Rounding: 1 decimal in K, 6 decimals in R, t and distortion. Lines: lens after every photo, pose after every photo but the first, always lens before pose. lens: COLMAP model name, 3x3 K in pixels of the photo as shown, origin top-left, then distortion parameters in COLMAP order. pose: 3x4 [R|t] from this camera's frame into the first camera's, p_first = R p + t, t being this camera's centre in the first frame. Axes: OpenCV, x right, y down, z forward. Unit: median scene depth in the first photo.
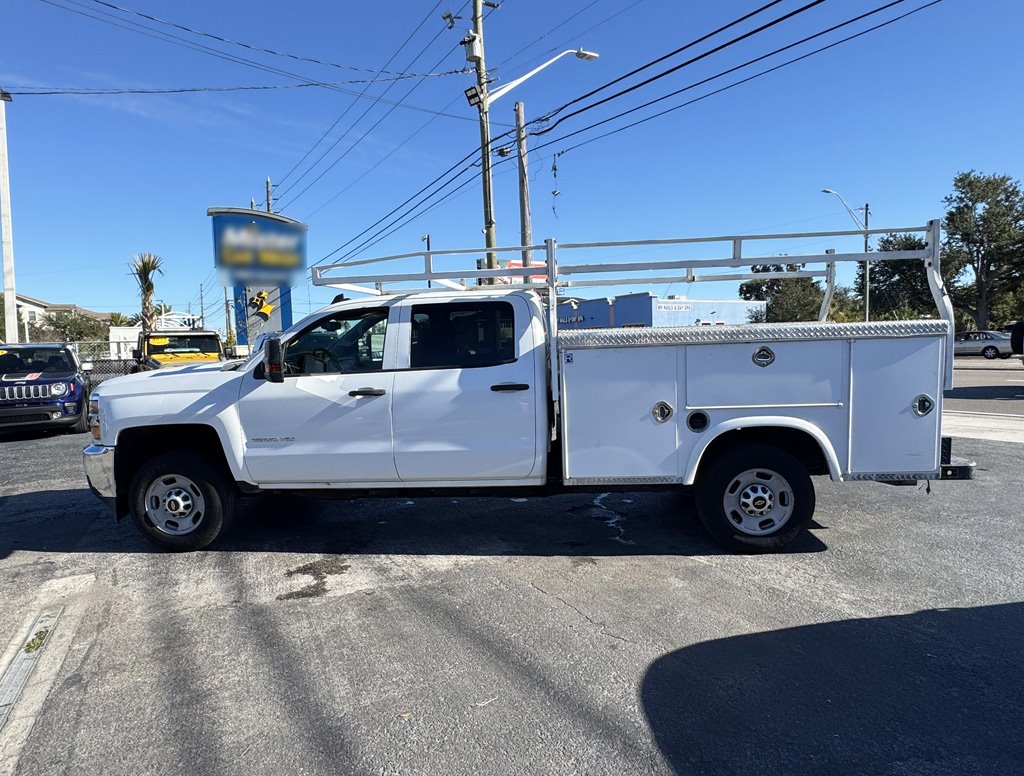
lens RADIAL K [[617.0, 0, 512.0], [0, 617.0, 388.0], [0, 0, 1]] dist [-0.001006, 0.002921]
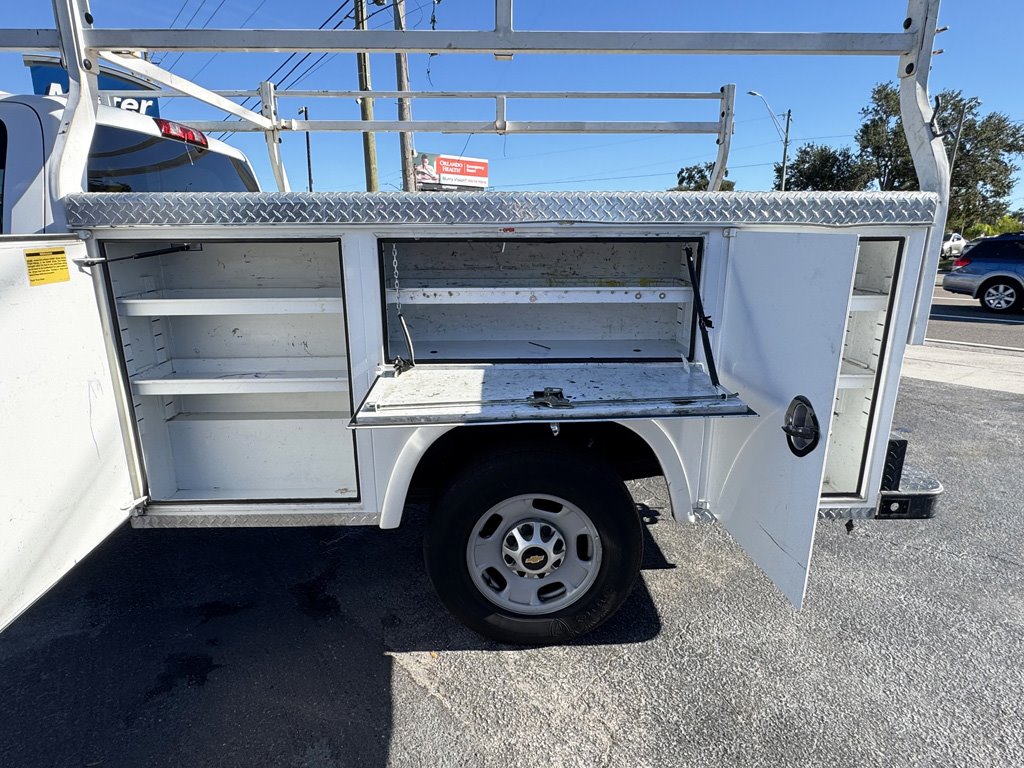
lens RADIAL K [[595.8, 0, 512.0], [0, 595.8, 384.0], [0, 0, 1]] dist [0.000349, -0.001104]
pose [[0.993281, 0.006520, 0.115544, 0.319733], [-0.024756, 0.987272, 0.157102, -0.029831], [-0.113049, -0.158907, 0.980800, 0.538618]]
